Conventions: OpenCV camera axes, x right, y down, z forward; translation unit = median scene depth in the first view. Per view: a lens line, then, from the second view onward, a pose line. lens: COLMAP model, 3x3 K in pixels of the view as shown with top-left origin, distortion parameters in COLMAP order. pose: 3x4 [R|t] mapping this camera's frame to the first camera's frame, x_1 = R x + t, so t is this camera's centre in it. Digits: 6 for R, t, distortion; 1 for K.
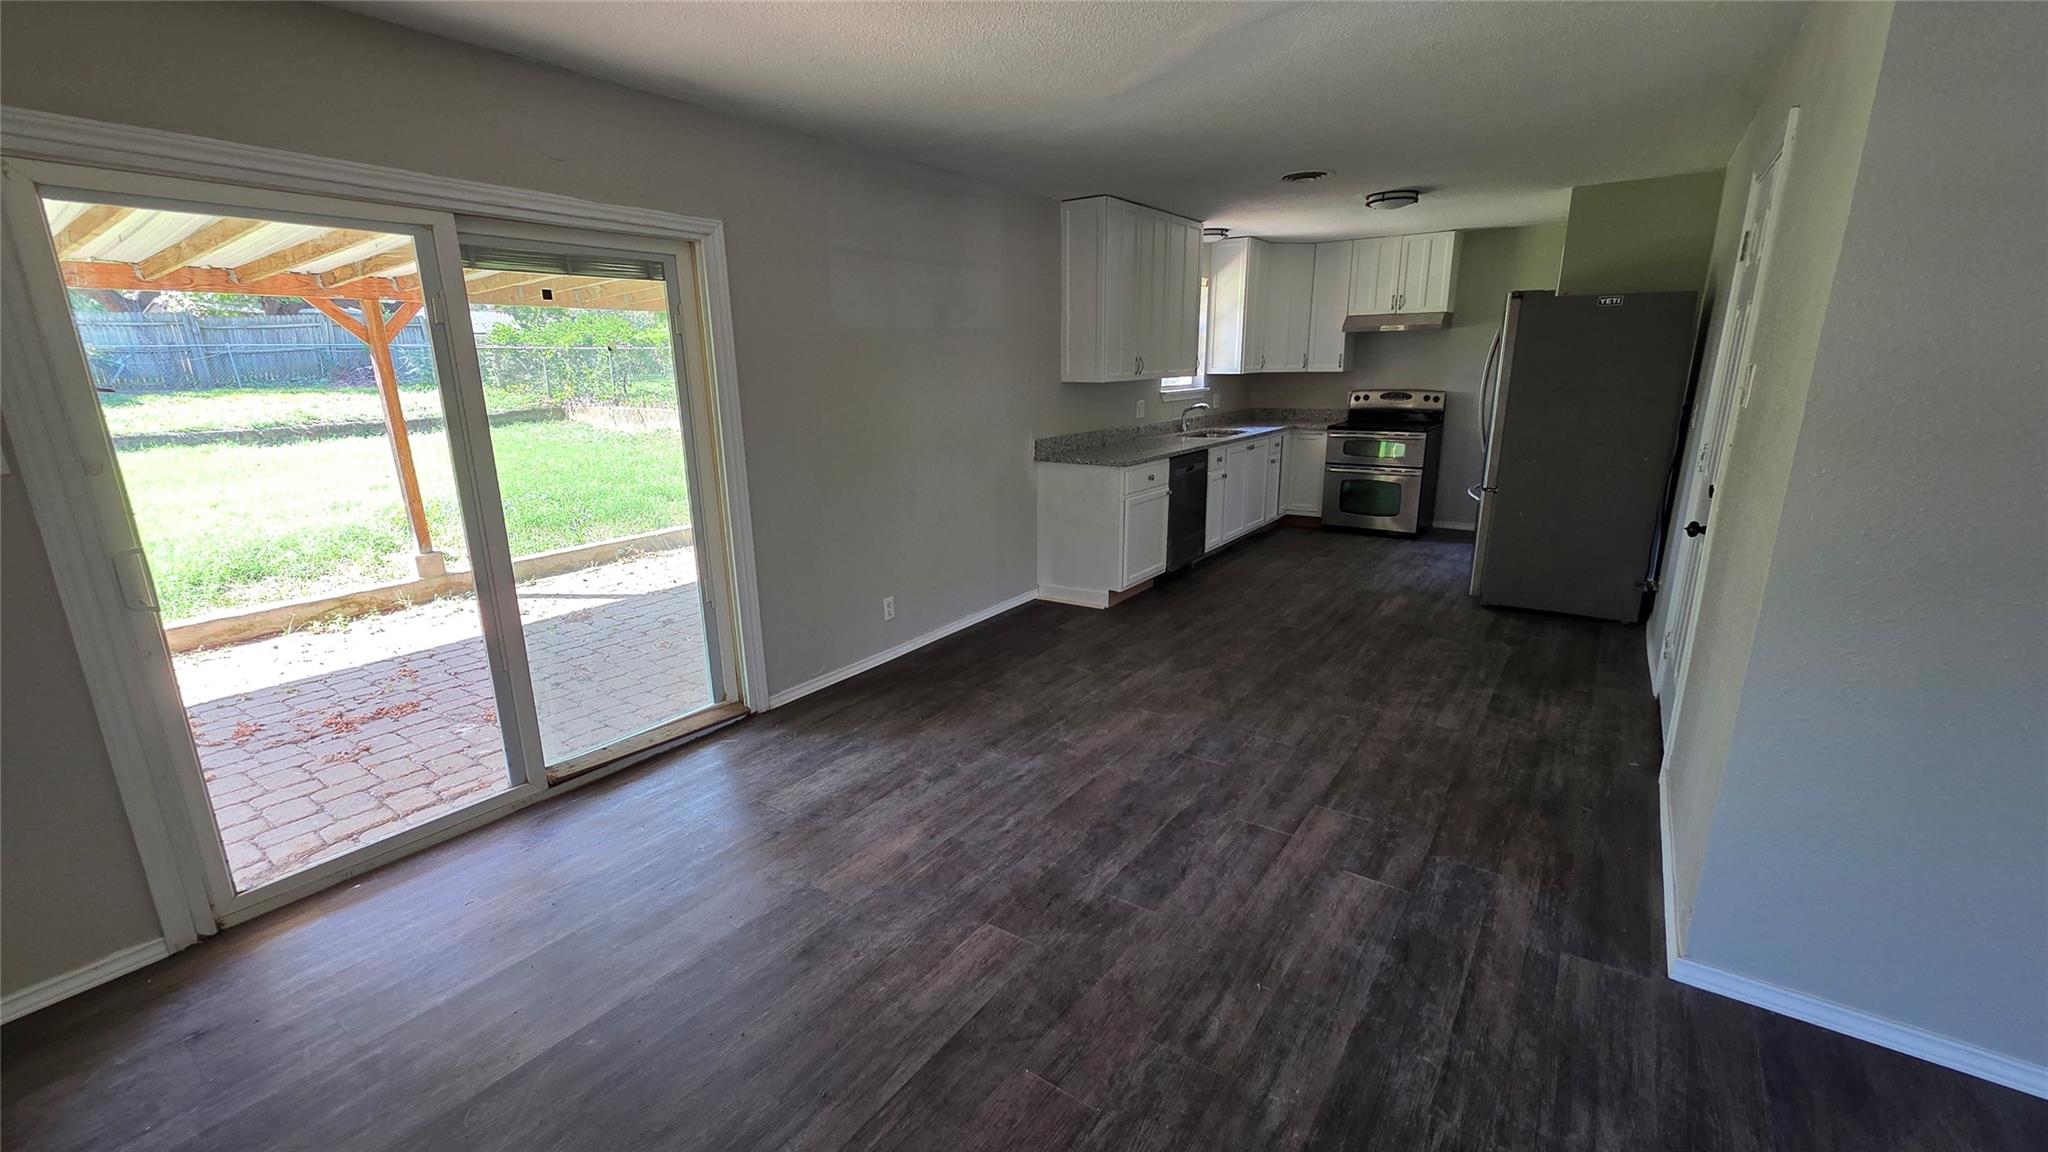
lens RADIAL K [[834.9, 0, 1022.0], [0, 834.9, 574.5], [0, 0, 1]] dist [0.004335, -0.000063]
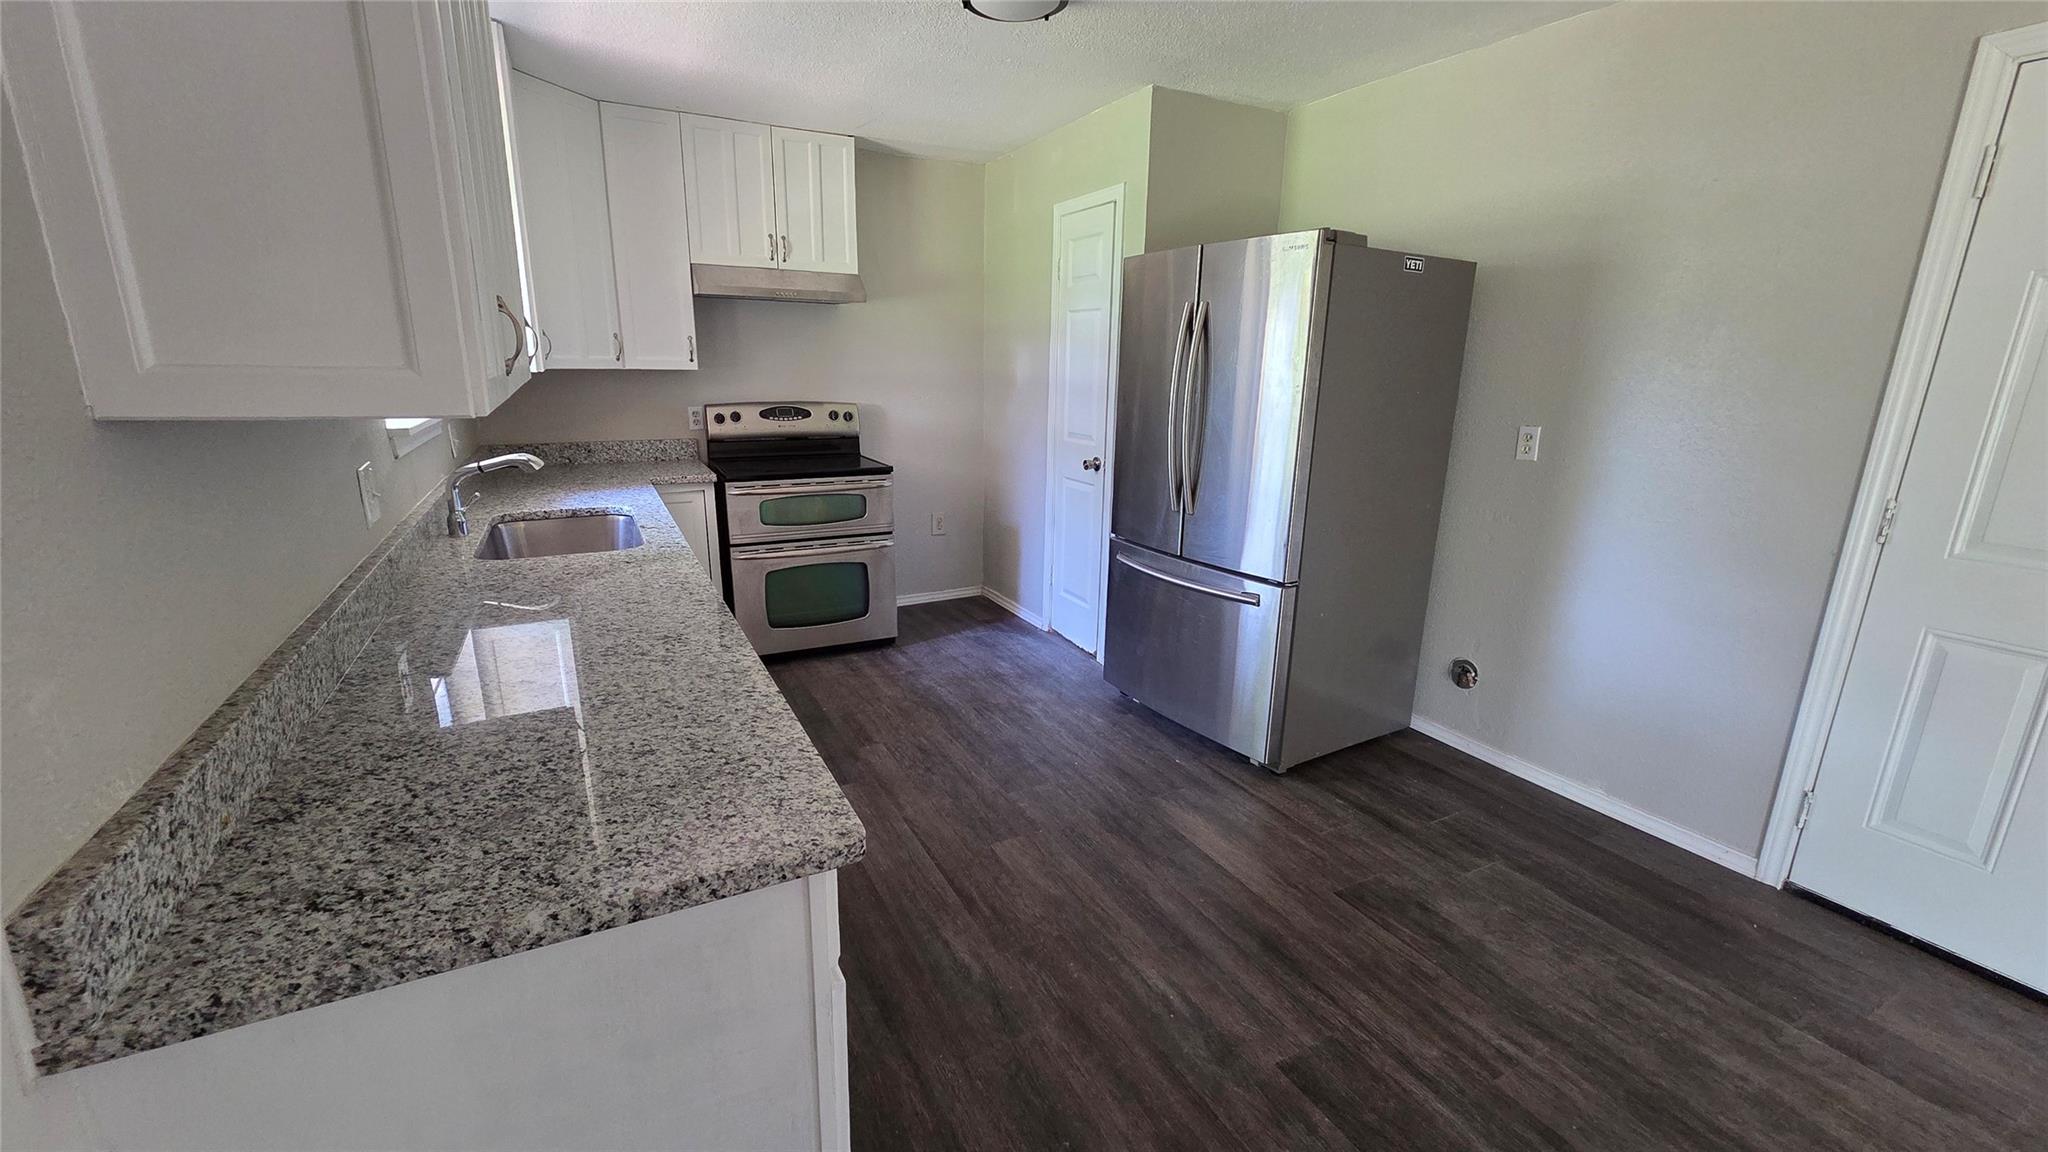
lens RADIAL K [[834.9, 0, 1022.0], [0, 834.9, 574.5], [0, 0, 1]] dist [0.004335, -0.000063]
pose [[0.453885, -0.200214, 0.868275, -0.015648], [0.199189, 0.972569, 0.120139, -0.251182], [-0.868511, 0.118422, 0.481315, 1.047787]]
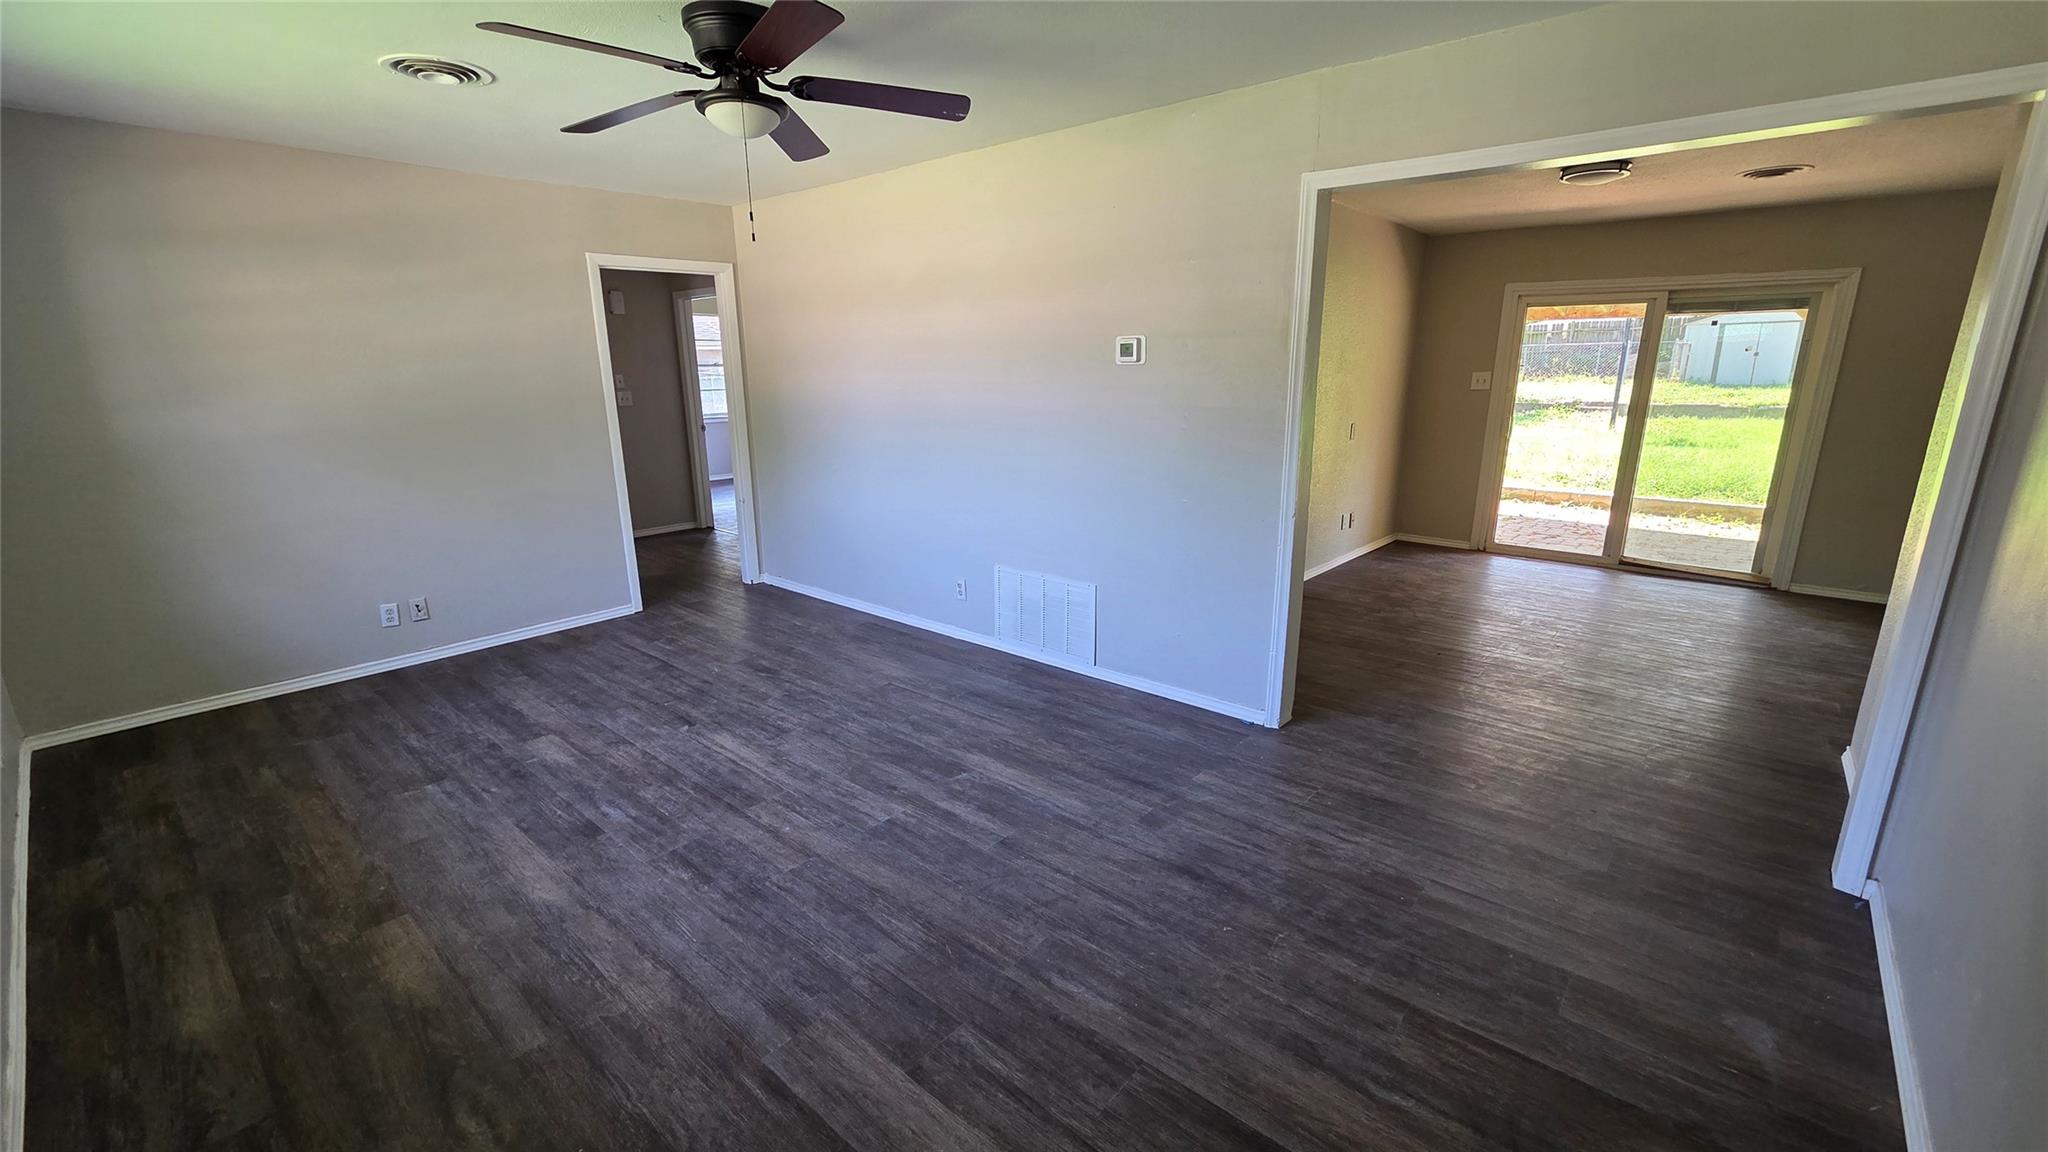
lens RADIAL K [[837.1, 0, 1024.0], [0, 837.1, 576.0], [0, 0, 1]] dist [0.001771, -0.000009]
pose [[-0.098368, 0.257983, -0.961129, 1.180616], [-0.244404, 0.929970, 0.274633, 0.055160], [0.964671, 0.261919, -0.028427, -0.260721]]
